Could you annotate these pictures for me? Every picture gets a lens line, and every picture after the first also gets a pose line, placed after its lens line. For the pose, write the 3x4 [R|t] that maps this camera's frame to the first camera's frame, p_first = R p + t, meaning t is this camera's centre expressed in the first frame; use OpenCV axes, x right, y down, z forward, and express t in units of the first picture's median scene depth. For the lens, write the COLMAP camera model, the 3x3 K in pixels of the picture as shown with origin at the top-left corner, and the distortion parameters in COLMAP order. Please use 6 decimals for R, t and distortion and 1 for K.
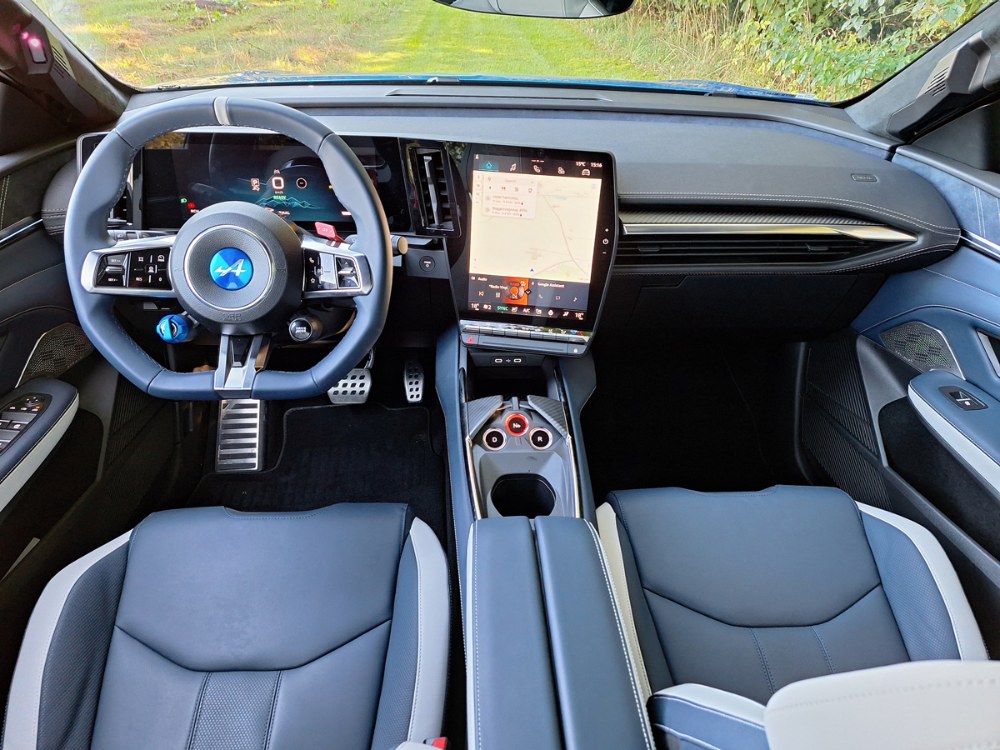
lens RADIAL K [[706.8, 0, 506.3], [0, 706.8, 375.5], [0, 0, 1]] dist [0.096778, -0.135416]
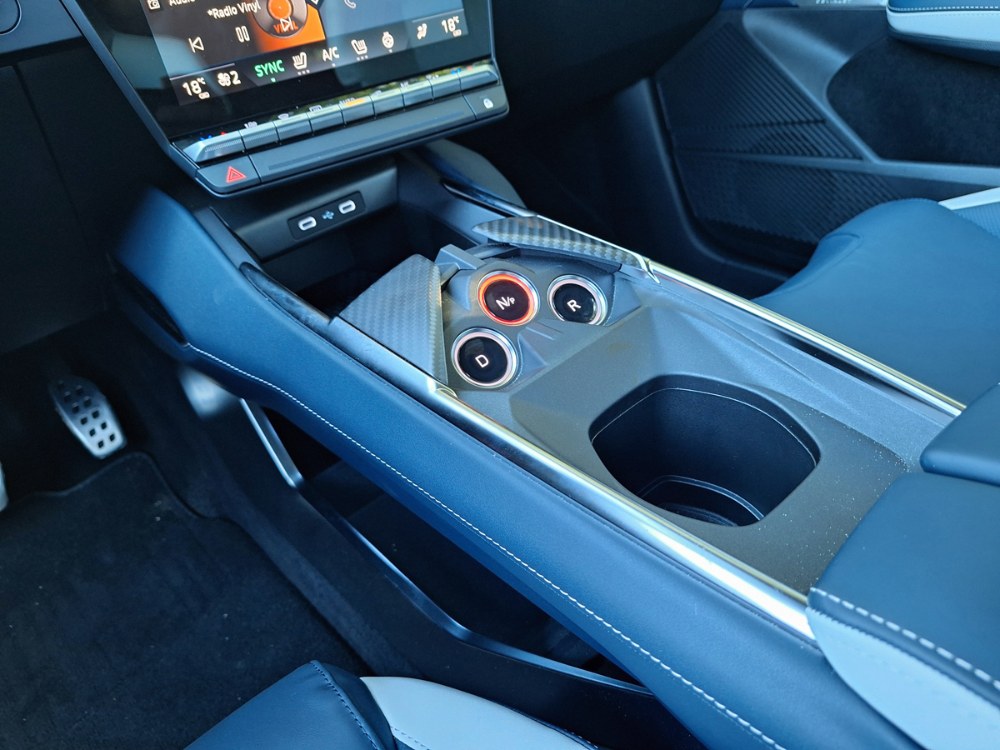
lens RADIAL K [[709.2, 0, 495.1], [0, 709.2, 370.5], [0, 0, 1]] dist [0.123365, -0.227215]
pose [[0.783977, -0.464446, 0.411910, -0.151144], [0.441936, 0.883536, 0.155100, 0.041580], [-0.435973, 0.060443, 0.897928, 0.652091]]
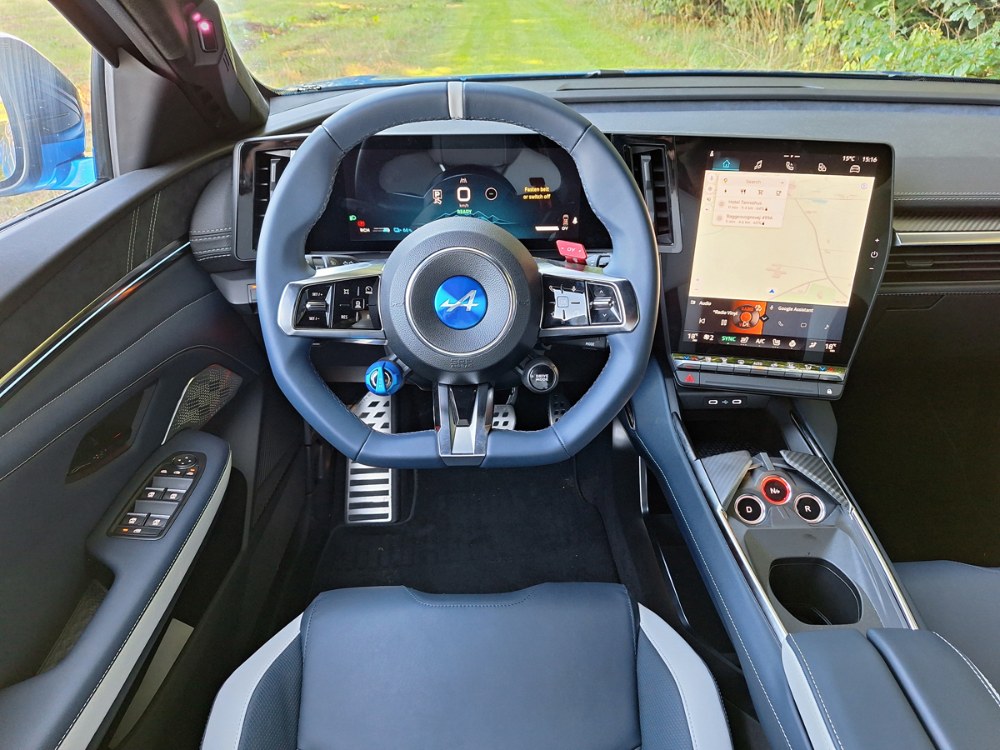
lens RADIAL K [[709.2, 0, 495.1], [0, 709.2, 370.5], [0, 0, 1]] dist [0.123365, -0.227215]
pose [[0.998334, -0.009237, -0.056956, -0.238617], [0.007822, 0.999657, -0.025014, -0.042861], [0.057167, 0.024526, 0.998063, 0.178491]]
